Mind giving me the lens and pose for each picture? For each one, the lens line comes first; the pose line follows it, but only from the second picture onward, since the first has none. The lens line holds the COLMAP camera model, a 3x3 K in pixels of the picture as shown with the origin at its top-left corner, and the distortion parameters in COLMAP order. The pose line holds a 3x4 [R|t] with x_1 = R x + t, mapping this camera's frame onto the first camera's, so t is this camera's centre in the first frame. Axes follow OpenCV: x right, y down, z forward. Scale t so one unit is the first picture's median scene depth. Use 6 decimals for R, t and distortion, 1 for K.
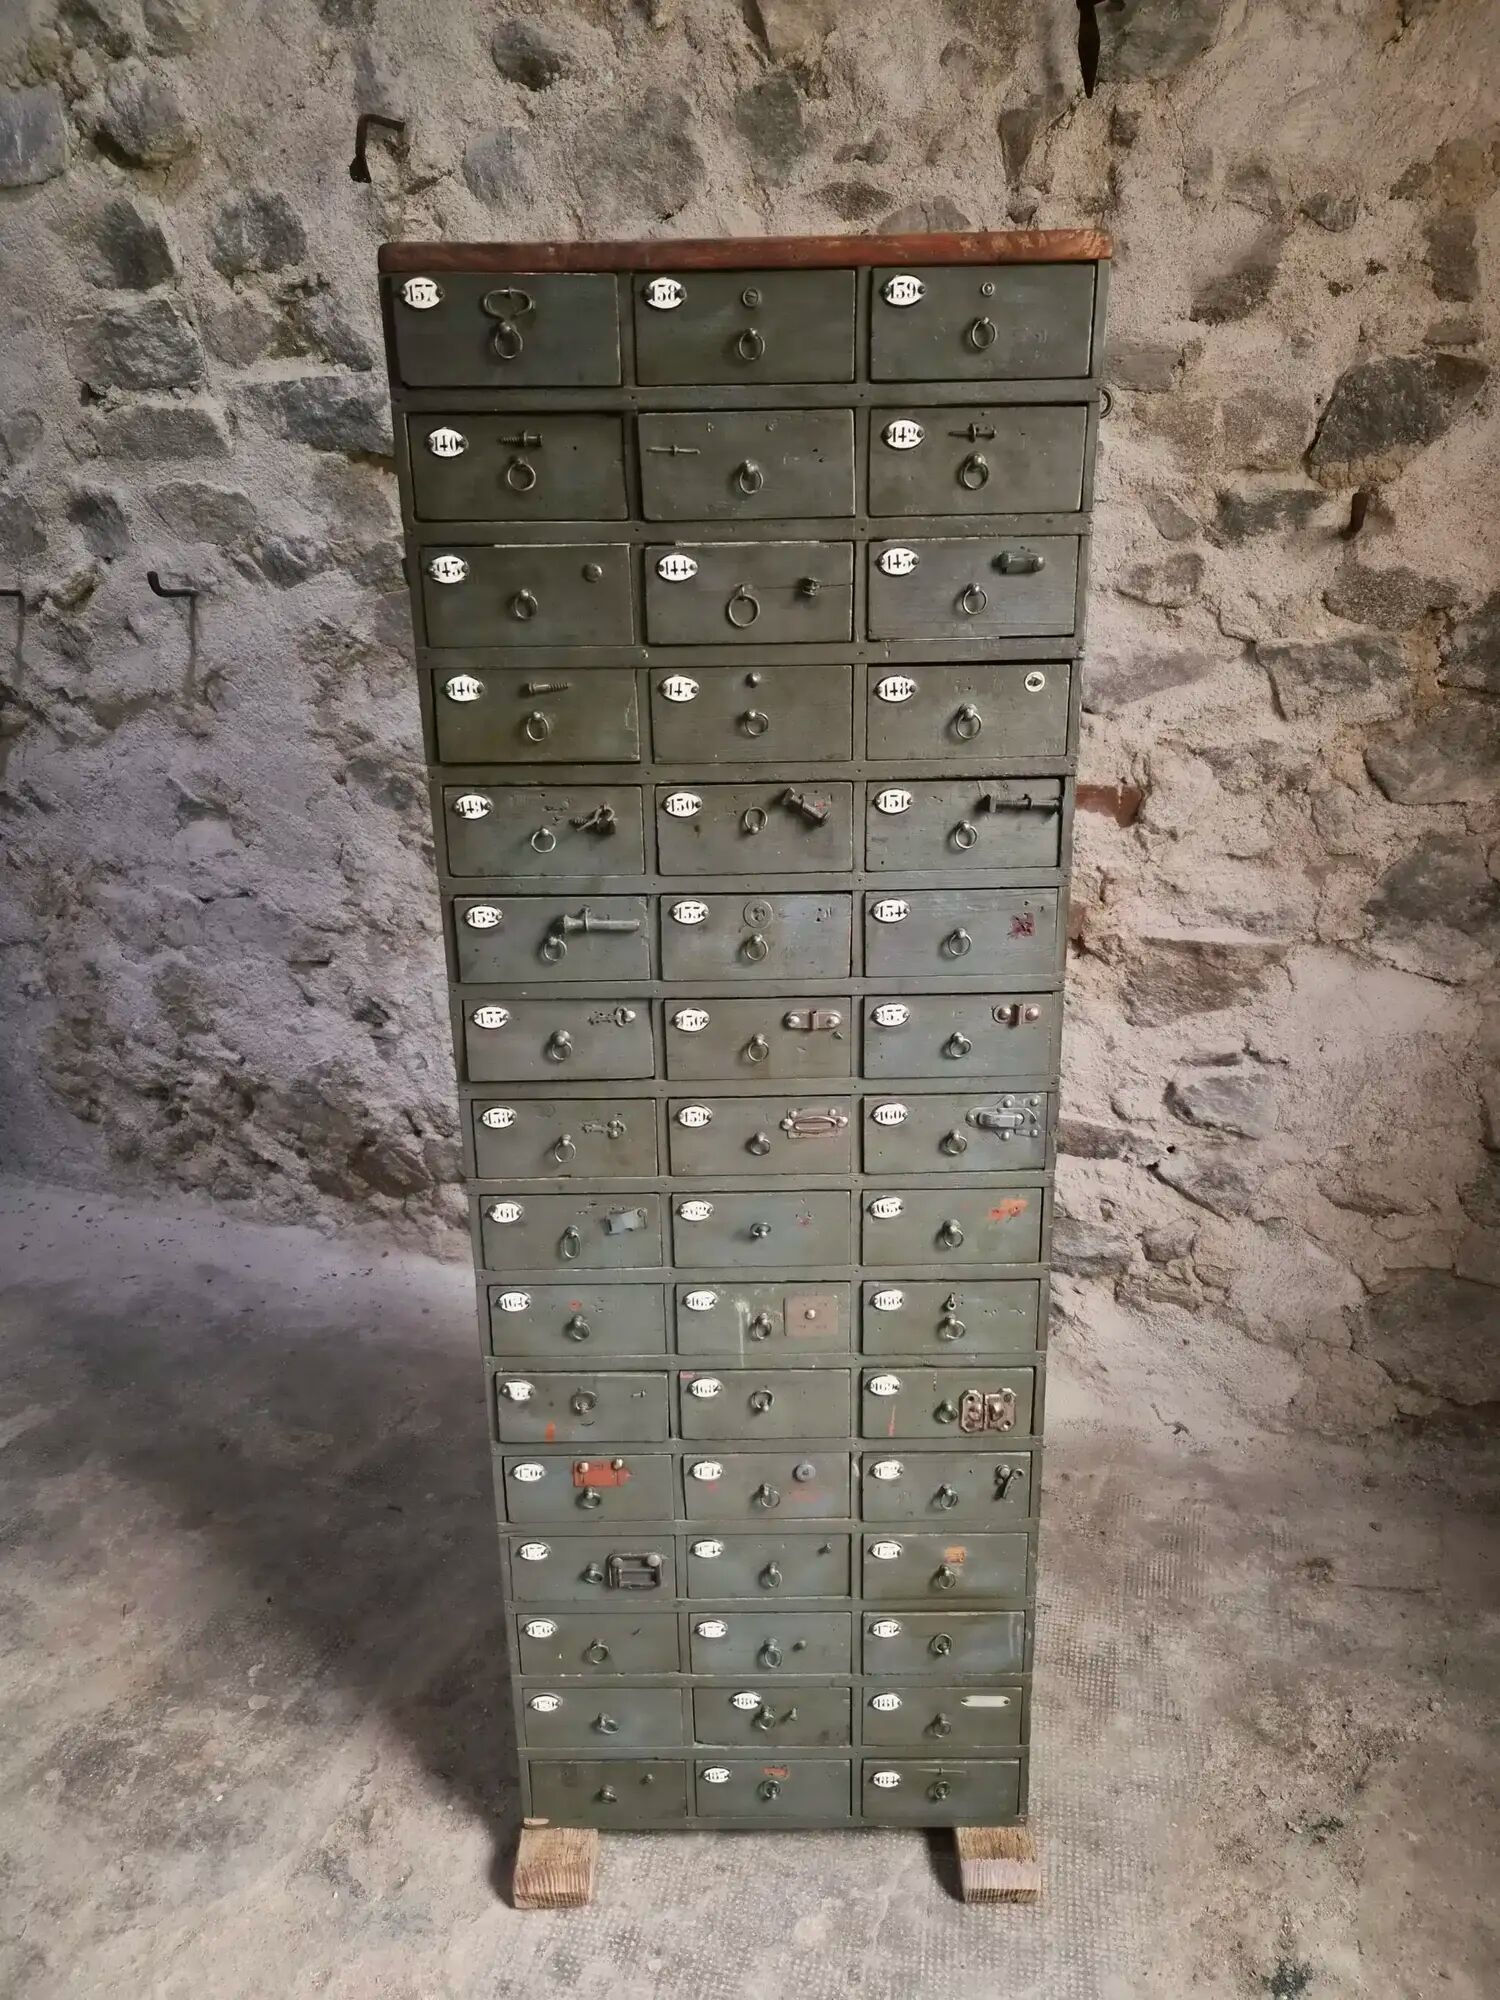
lens RADIAL K [[1338.4, 0, 767.3], [0, 1338.4, 1016.7], [0, 0, 1]] dist [0.070504, -0.054589]
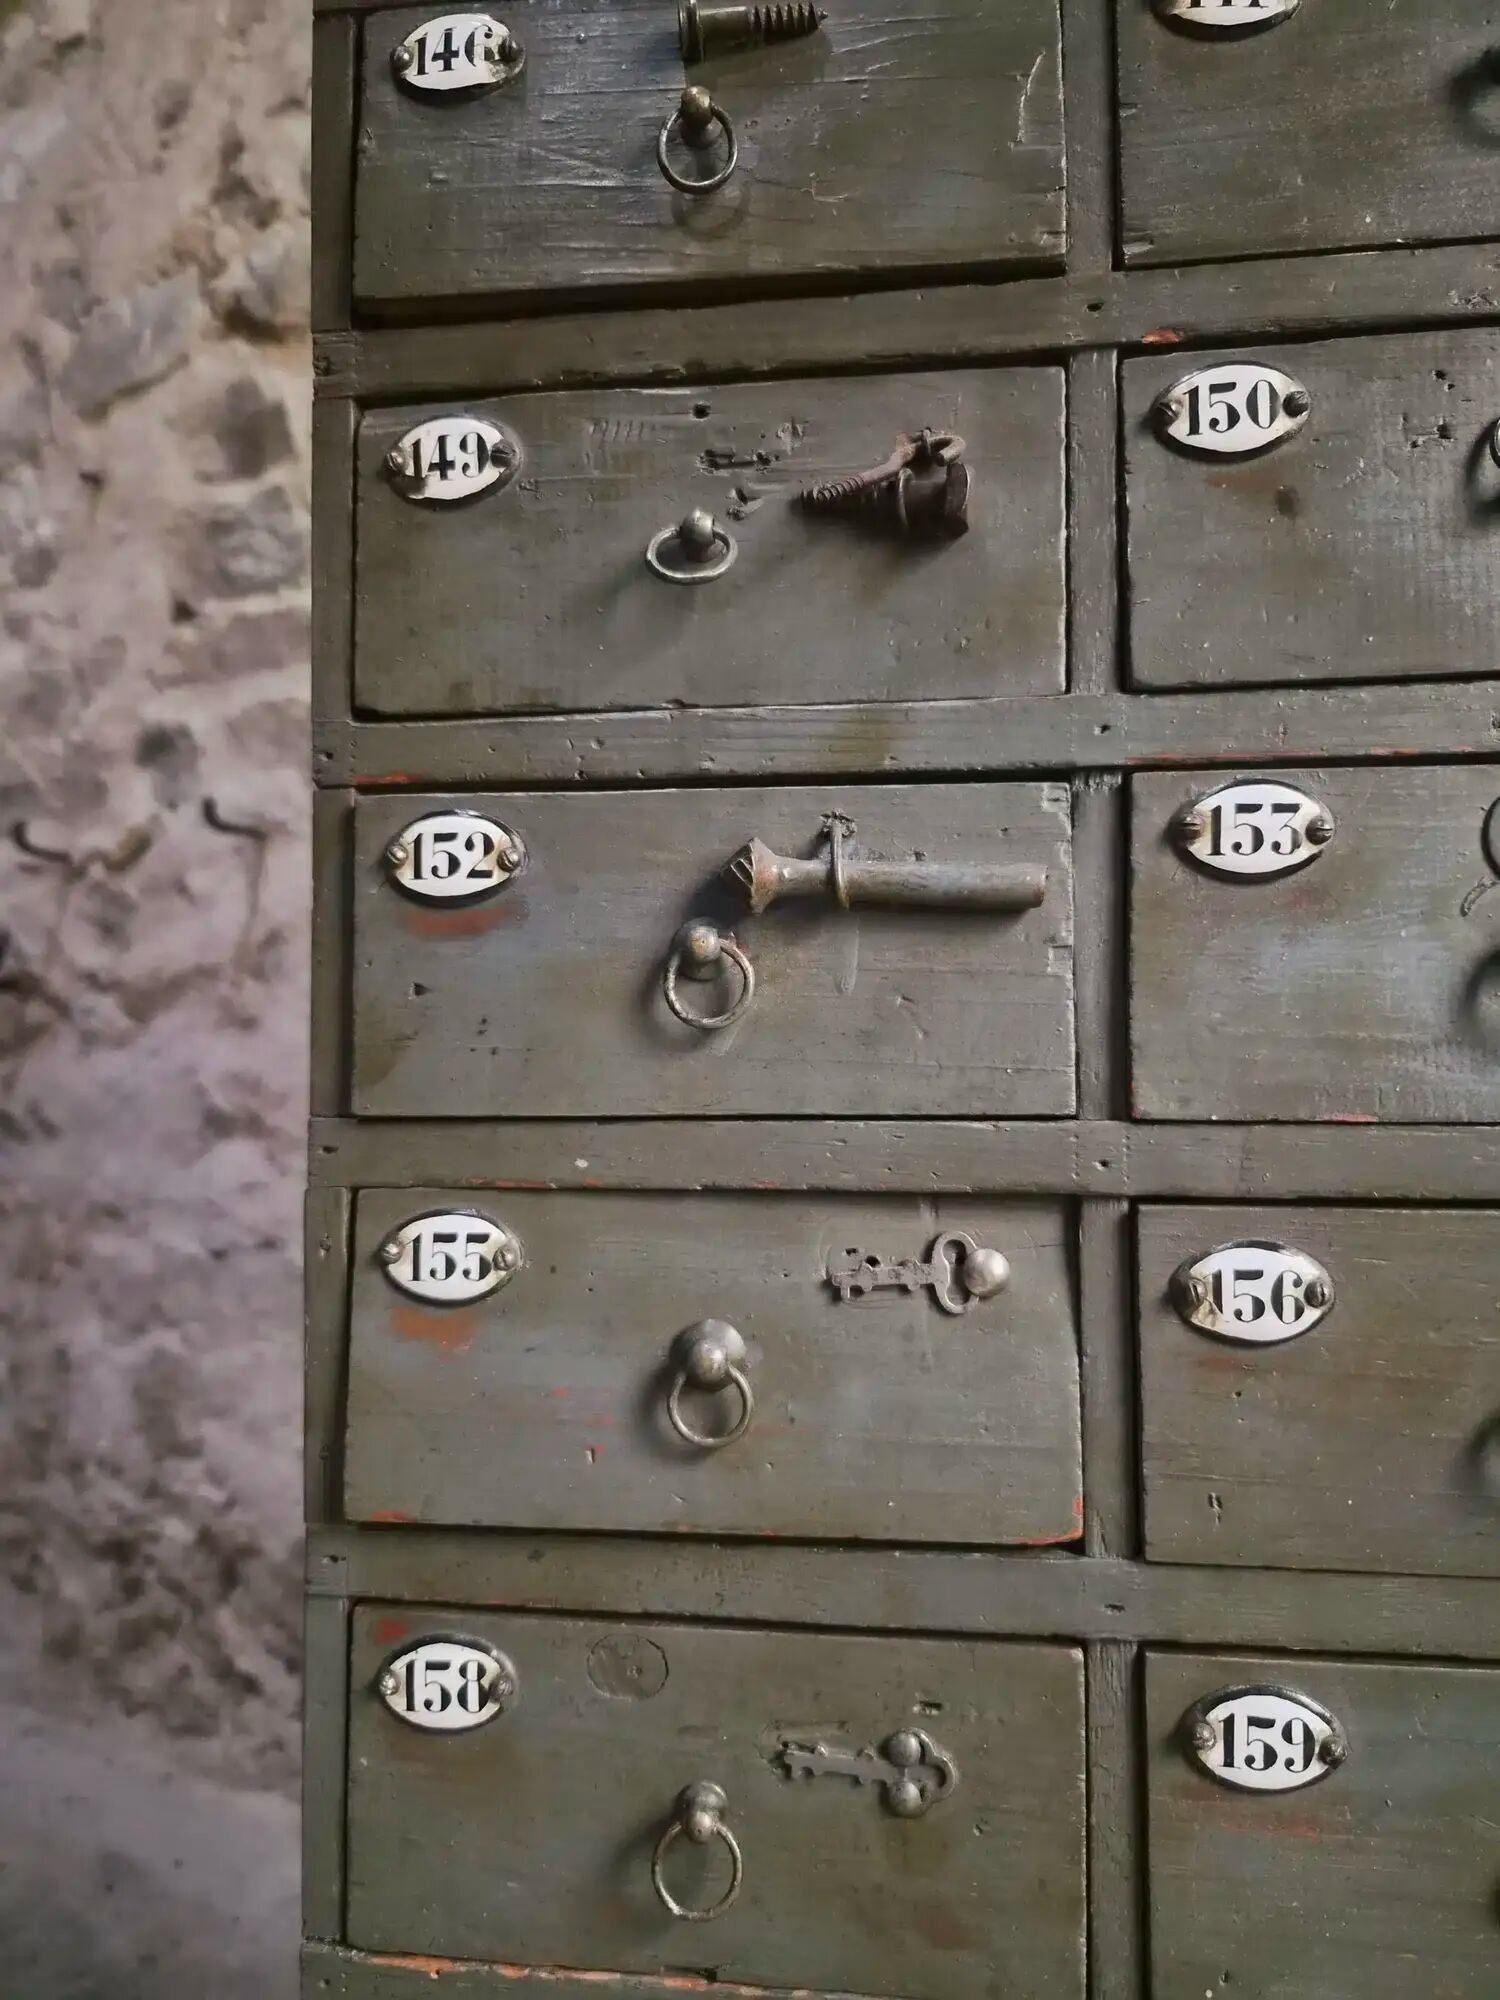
lens RADIAL K [[1381.8, 0, 752.6], [0, 1381.8, 989.6], [0, 0, 1]] dist [0.041074, -0.046159]
pose [[0.991480, 0.004617, -0.130179, -0.068849], [-0.049397, 0.938051, -0.342957, 0.024887], [0.120532, 0.346466, 0.930287, 0.449561]]
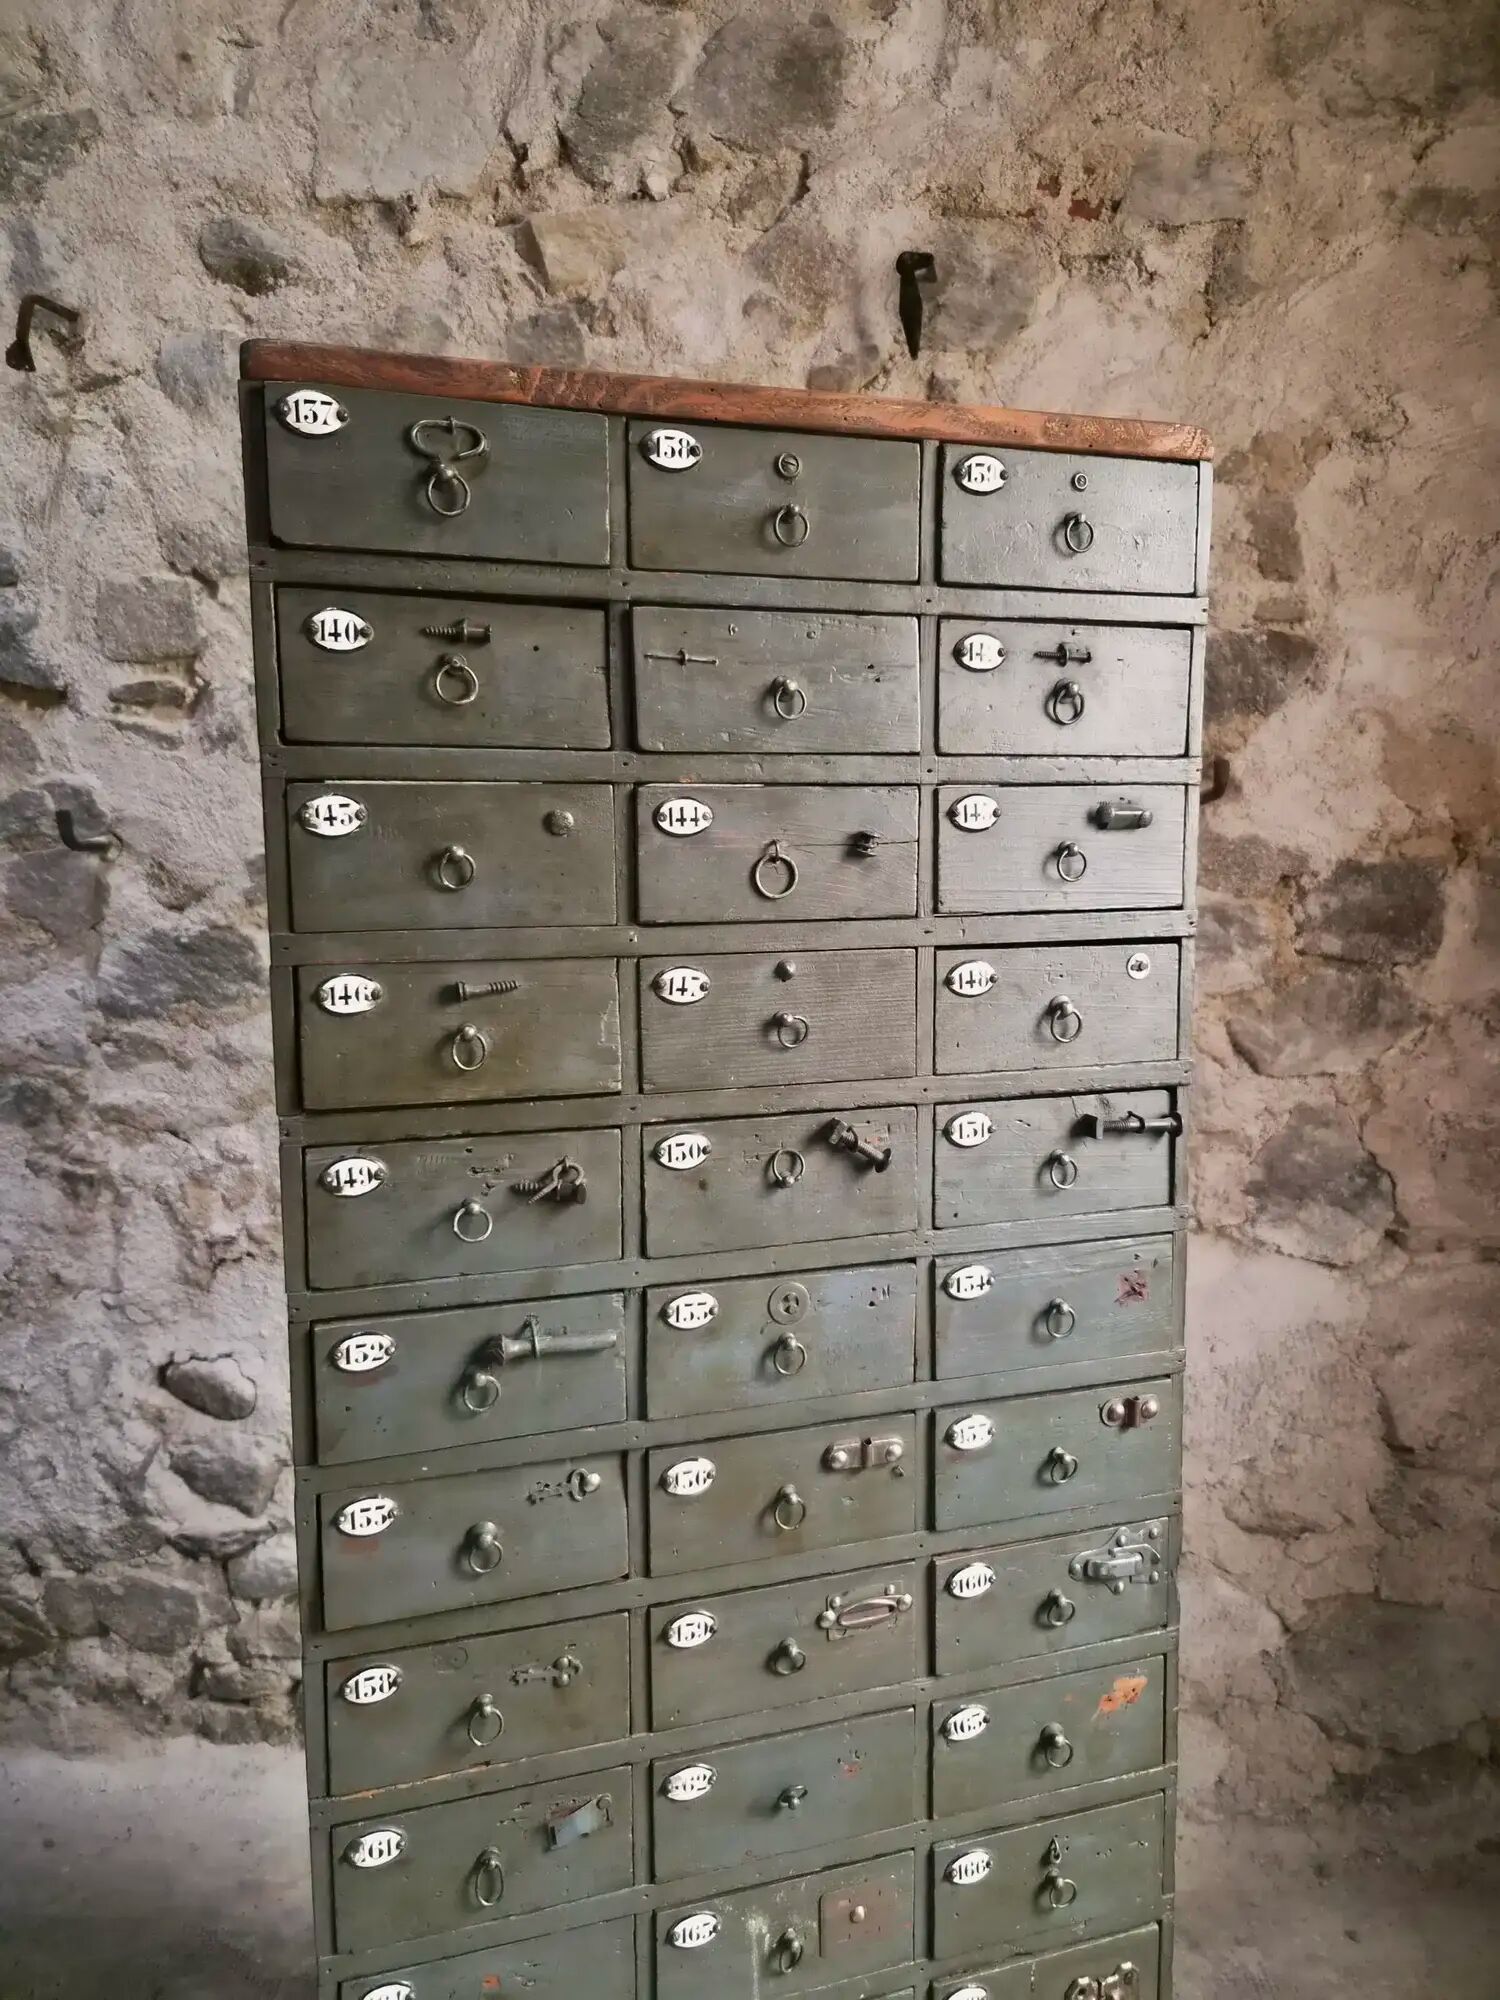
lens RADIAL K [[1348.4, 0, 769.1], [0, 1348.4, 999.1], [0, 0, 1]] dist [0.059630, -0.048494]
pose [[0.956513, -0.025758, 0.290549, -0.124720], [0.082875, 0.979041, -0.186037, -0.060015], [-0.279667, 0.202026, 0.938601, 0.196586]]
